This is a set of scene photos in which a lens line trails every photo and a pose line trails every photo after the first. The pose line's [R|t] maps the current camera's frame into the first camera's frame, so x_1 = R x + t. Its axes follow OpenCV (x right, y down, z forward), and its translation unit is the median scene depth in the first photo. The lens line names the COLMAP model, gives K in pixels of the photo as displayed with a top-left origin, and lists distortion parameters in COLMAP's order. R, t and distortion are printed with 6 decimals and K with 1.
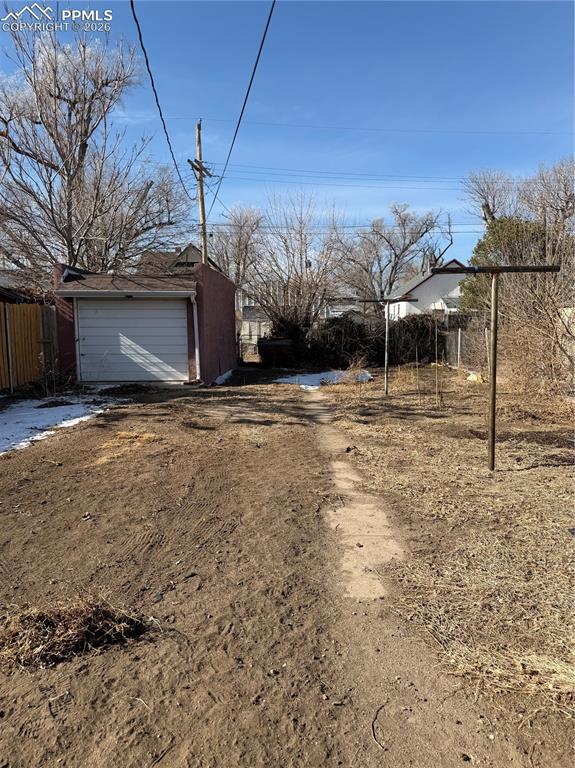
lens RADIAL K [[539.3, 0, 287.5], [0, 539.3, 384.0], [0, 0, 1]] dist [0.040582, -0.039000]
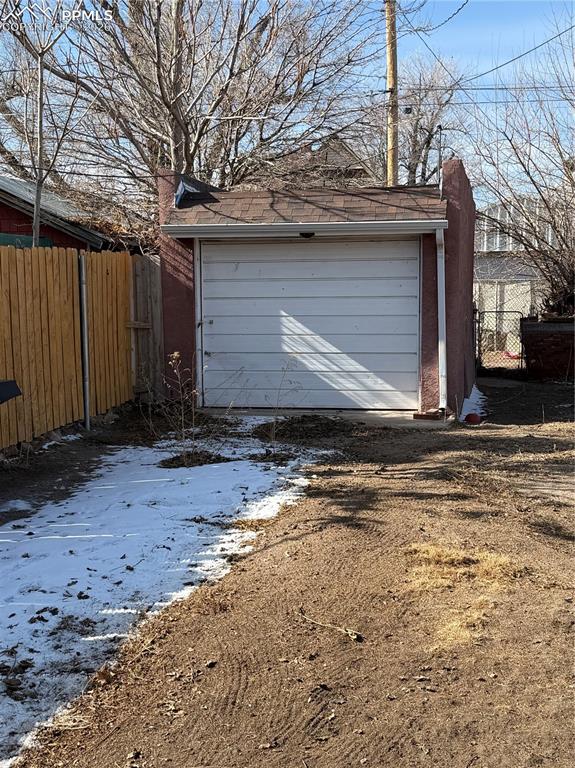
lens RADIAL K [[1056.3, 0, 287.5], [0, 1056.3, 384.0], [0, 0, 1]] dist [0.168506, -0.096499]
pose [[0.977555, 0.013988, -0.210216, -0.103808], [-0.018522, 0.999636, -0.019616, -0.008564], [0.209865, 0.023069, 0.977458, 0.069289]]
